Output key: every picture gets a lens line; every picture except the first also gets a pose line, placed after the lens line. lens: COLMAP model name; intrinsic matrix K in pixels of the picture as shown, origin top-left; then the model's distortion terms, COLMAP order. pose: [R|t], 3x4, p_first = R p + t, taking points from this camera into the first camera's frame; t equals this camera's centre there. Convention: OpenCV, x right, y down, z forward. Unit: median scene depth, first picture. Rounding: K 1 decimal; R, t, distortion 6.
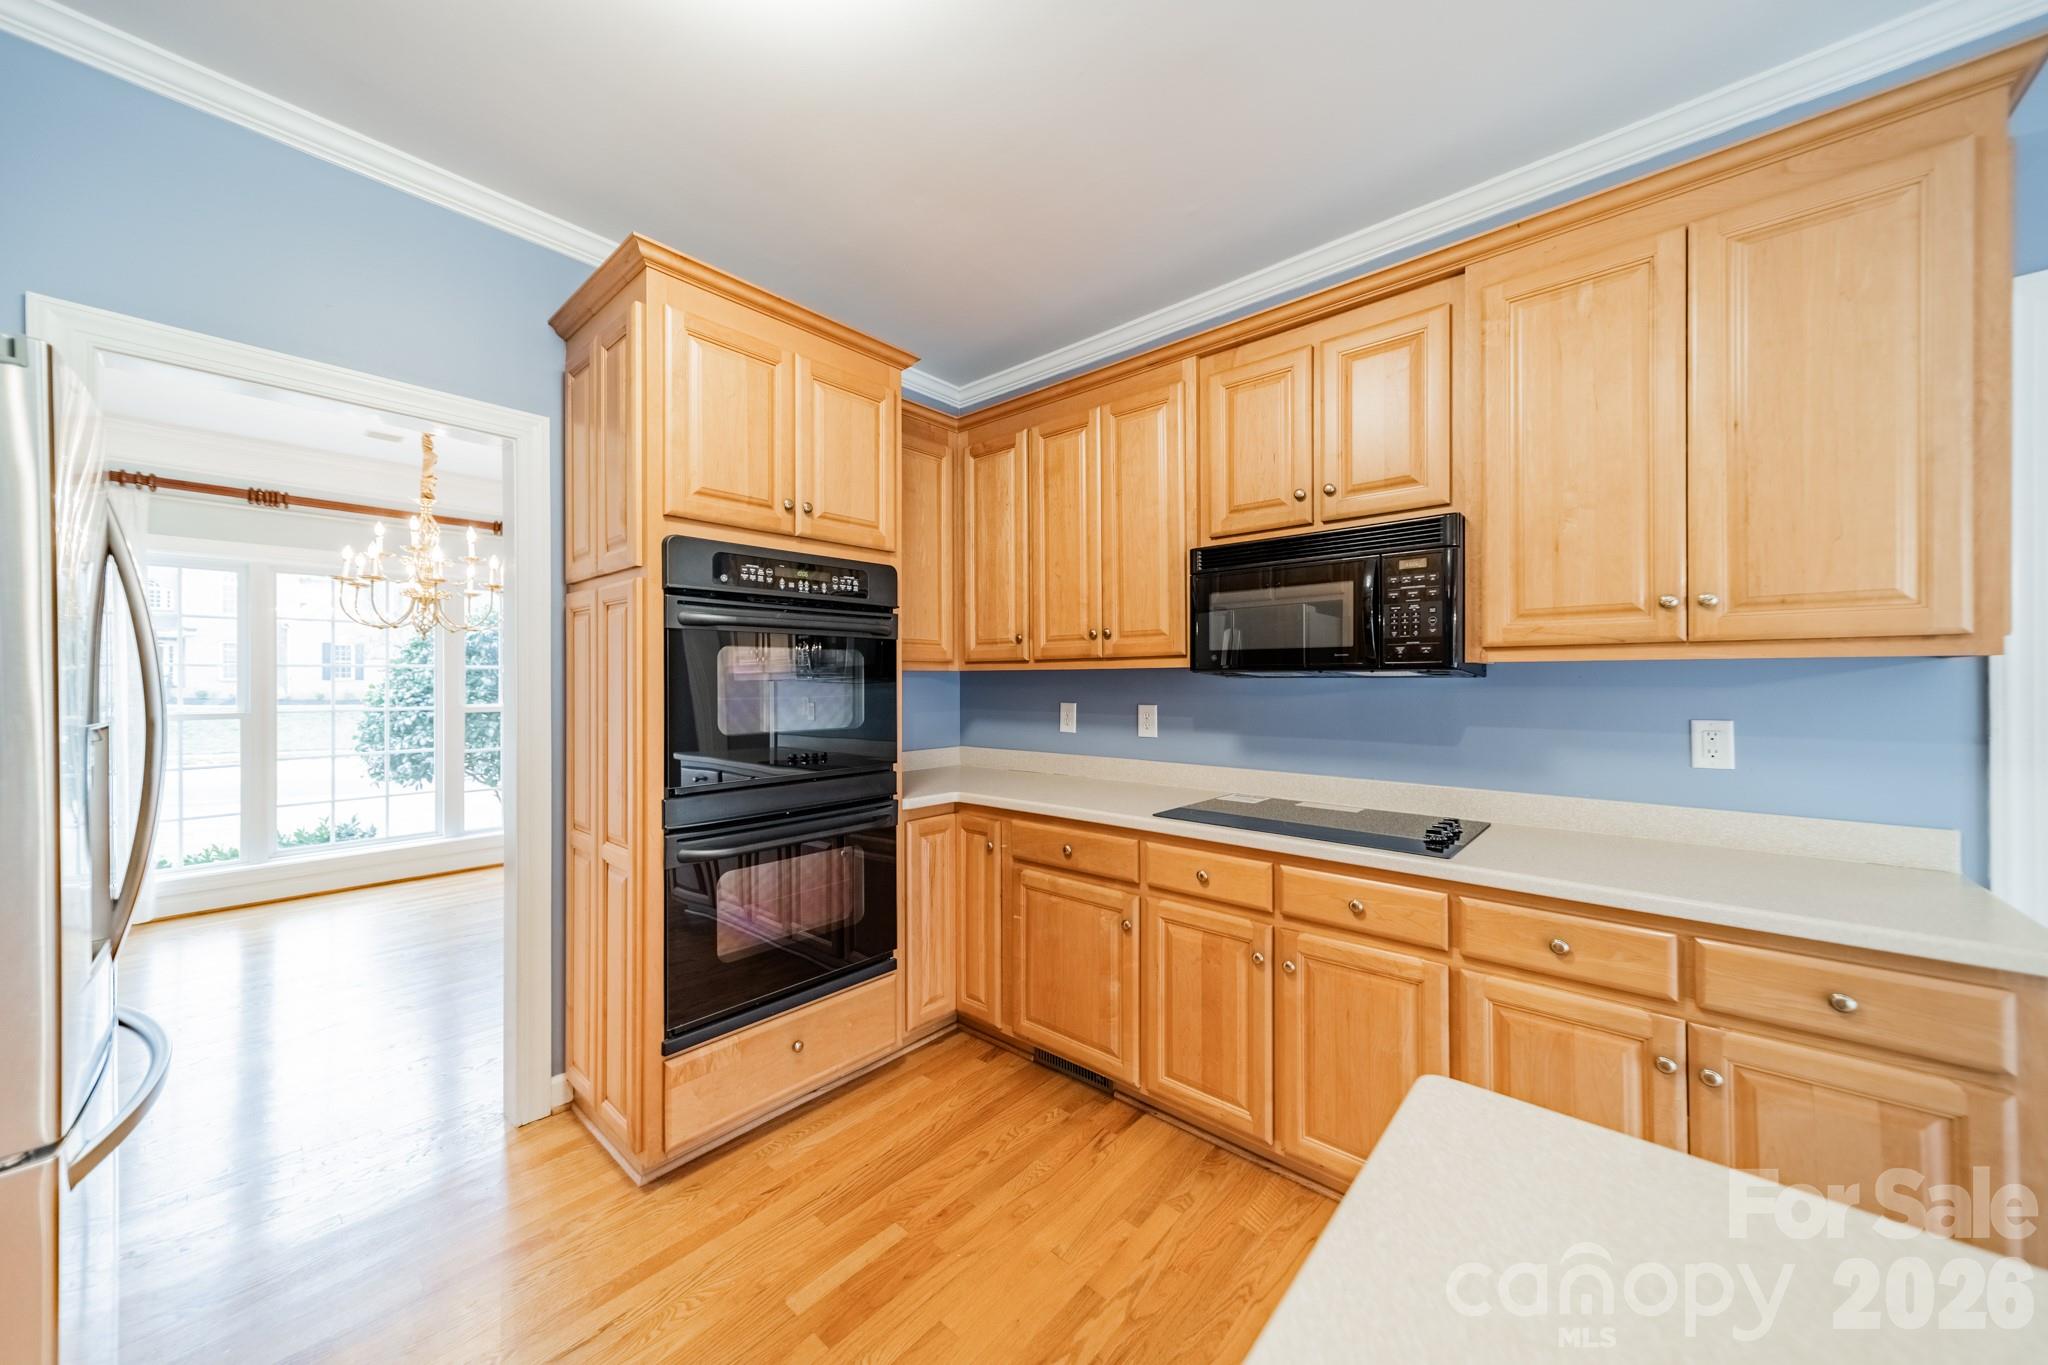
lens RADIAL K [[722.1, 0, 1033.1], [0, 722.1, 679.7], [0, 0, 1]] dist [0.007395, 0.000084]
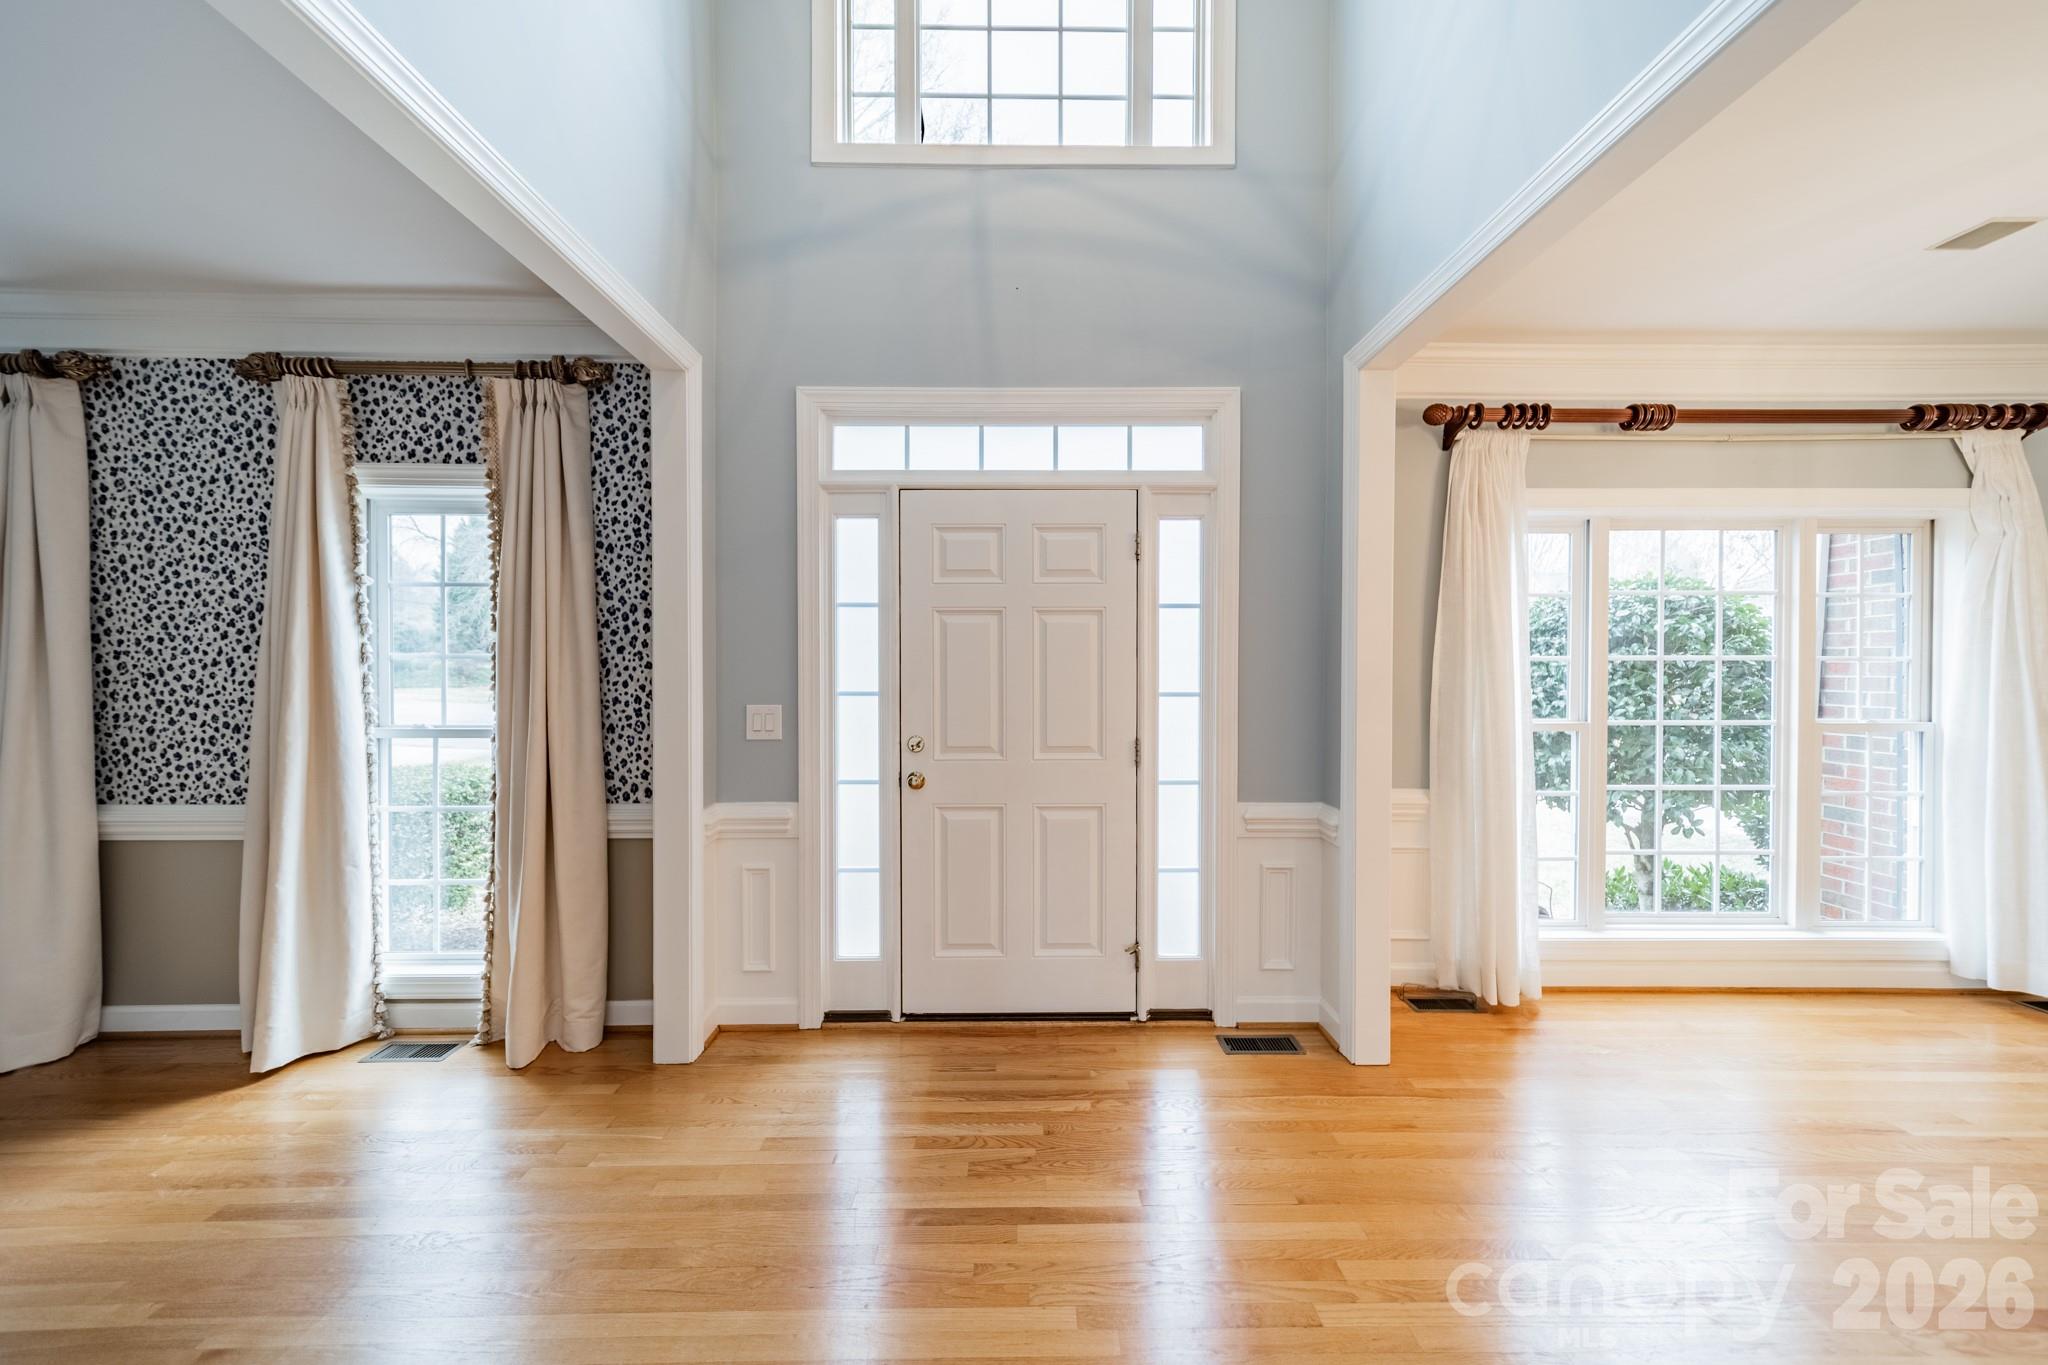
lens RADIAL K [[722.1, 0, 1020.6], [0, 722.1, 669.3], [0, 0, 1]] dist [0.007395, 0.000084]
pose [[0.669252, 0.004432, -0.743023, -1.807869], [-0.001574, 0.999988, 0.004547, -0.023036], [0.743034, -0.001873, 0.669251, 0.168109]]
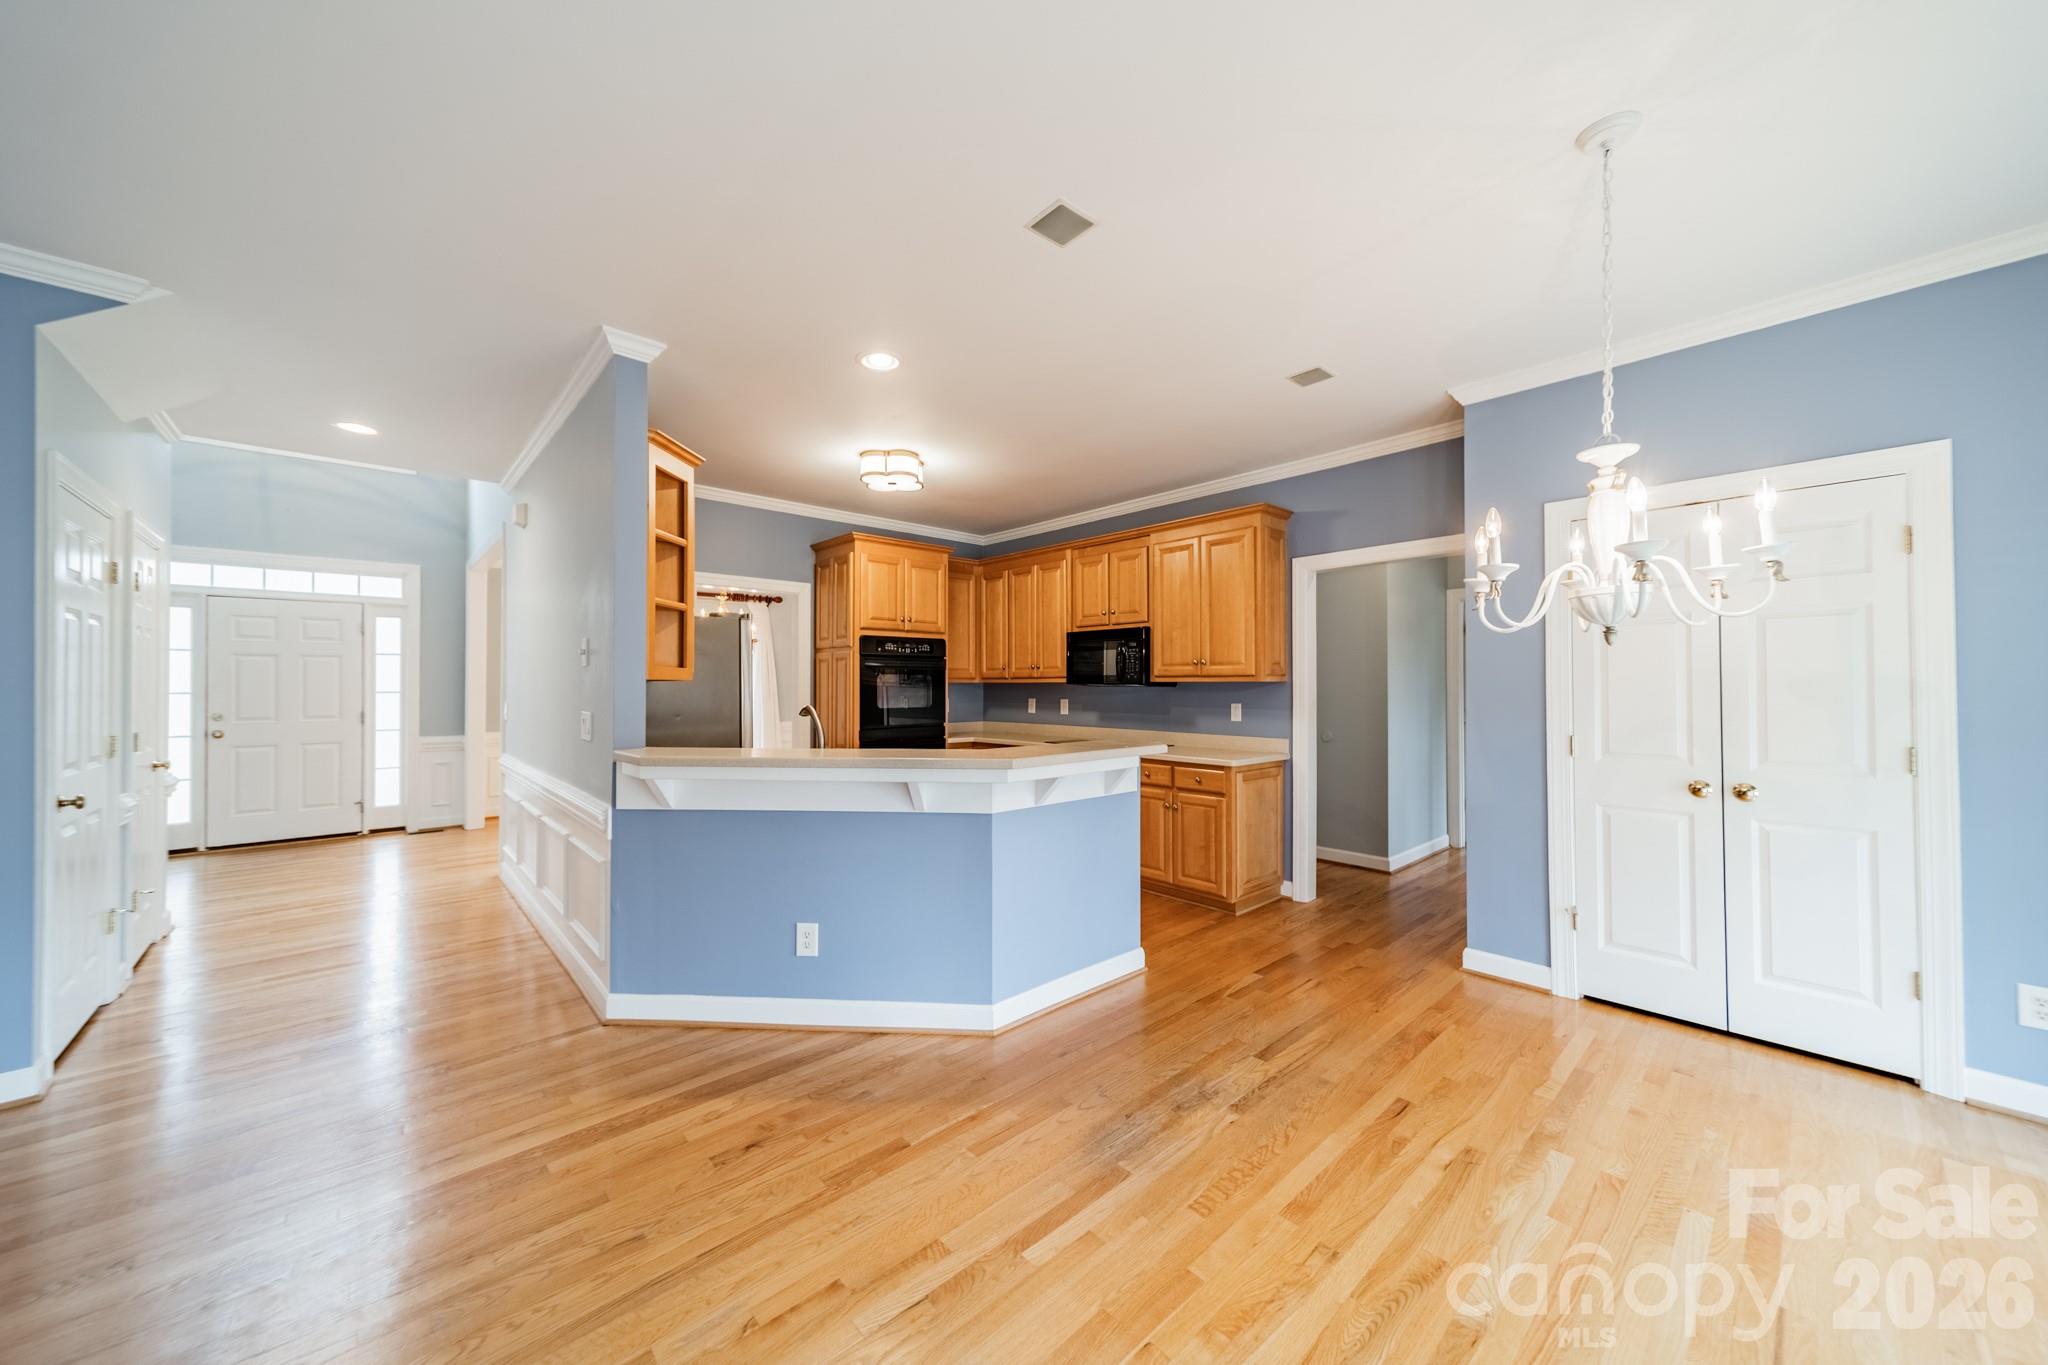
lens RADIAL K [[722.1, 0, 1026.5], [0, 722.1, 678.4], [0, 0, 1]] dist [0.007395, 0.000084]
pose [[0.993411, 0.000962, -0.114604, 0.376035], [-0.001716, 0.999978, -0.006481, -0.015757], [0.114596, 0.006635, 0.993390, -1.432711]]
